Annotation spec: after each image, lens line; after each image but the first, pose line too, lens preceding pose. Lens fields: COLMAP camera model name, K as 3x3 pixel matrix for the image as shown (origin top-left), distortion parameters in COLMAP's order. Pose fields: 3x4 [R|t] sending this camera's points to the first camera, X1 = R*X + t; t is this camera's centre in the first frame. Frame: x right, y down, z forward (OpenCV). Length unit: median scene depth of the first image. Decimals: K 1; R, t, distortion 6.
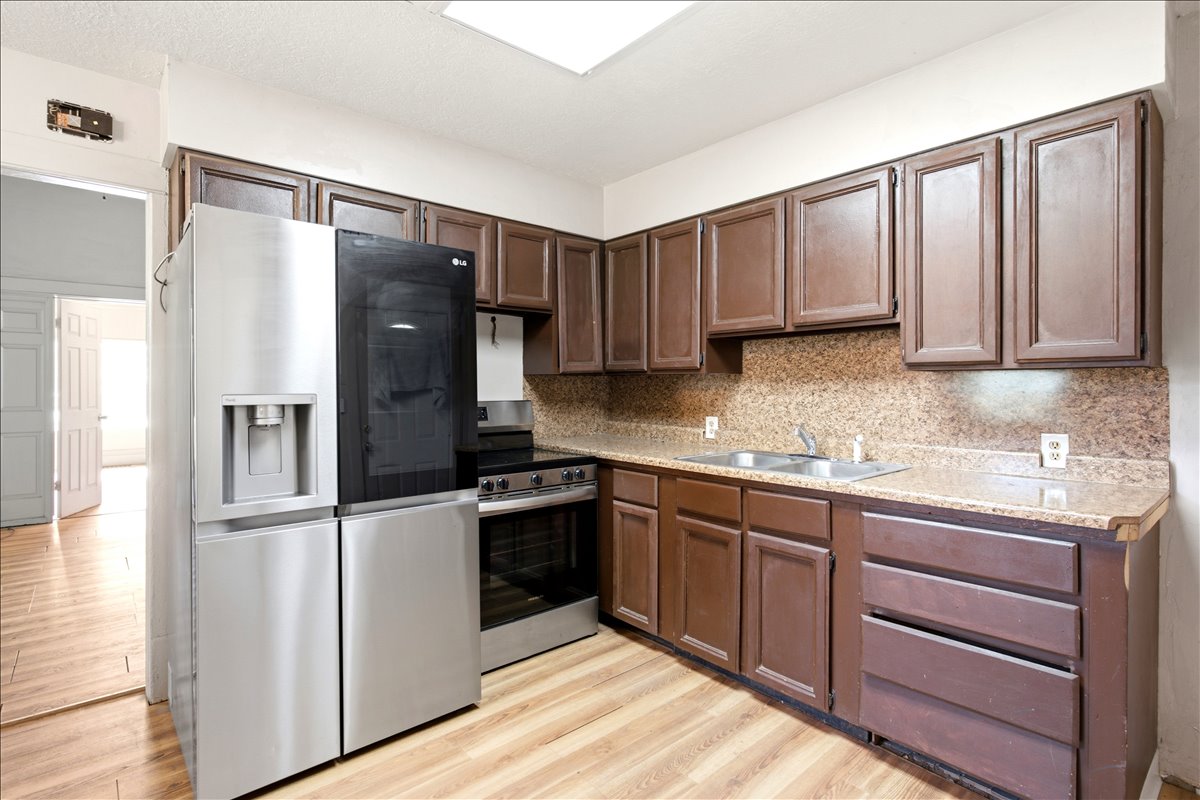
lens RADIAL K [[587.0, 0, 600.4], [0, 587.0, 388.0], [0, 0, 1]] dist [-0.001406, -0.000133]
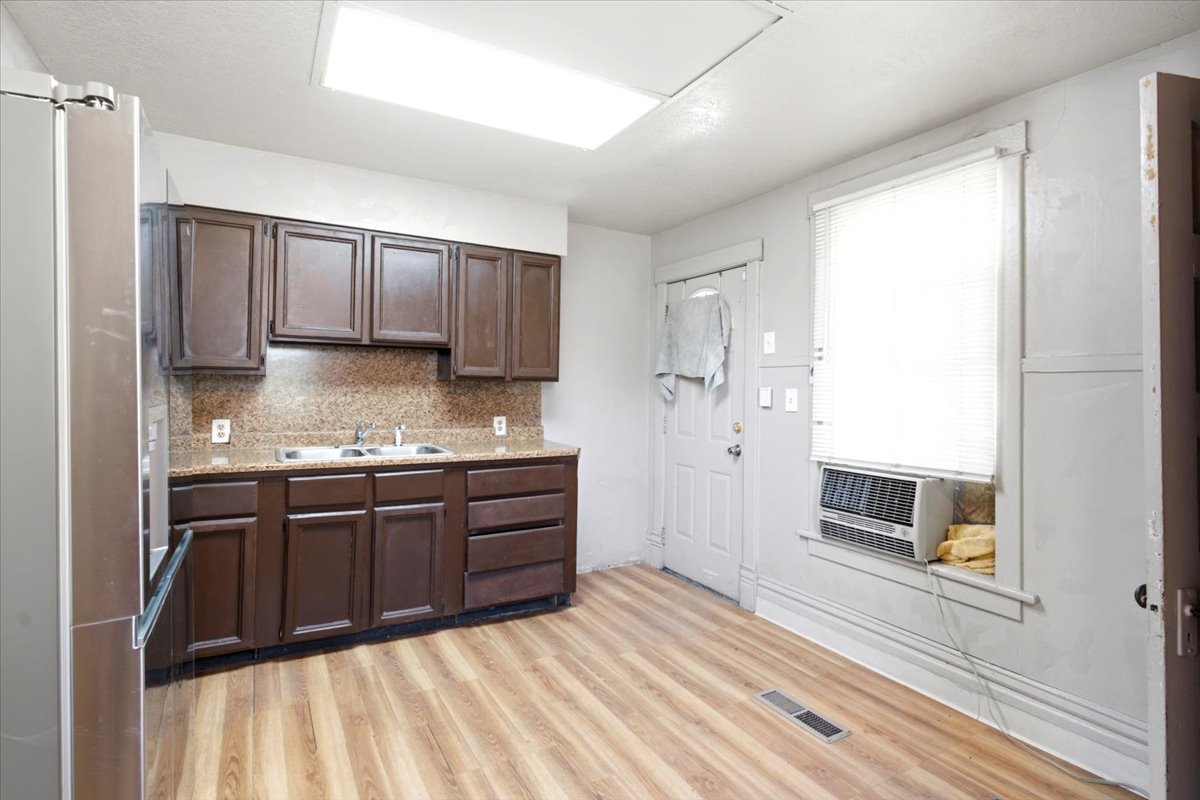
lens RADIAL K [[609.7, 0, 603.3], [0, 609.7, 379.2], [0, 0, 1]] dist [0.022525, -0.000249]
pose [[0.190909, 0.018044, 0.981442, -0.877776], [-0.011580, 0.999803, -0.016129, -0.009072], [-0.981539, -0.008286, 0.191080, 0.275722]]
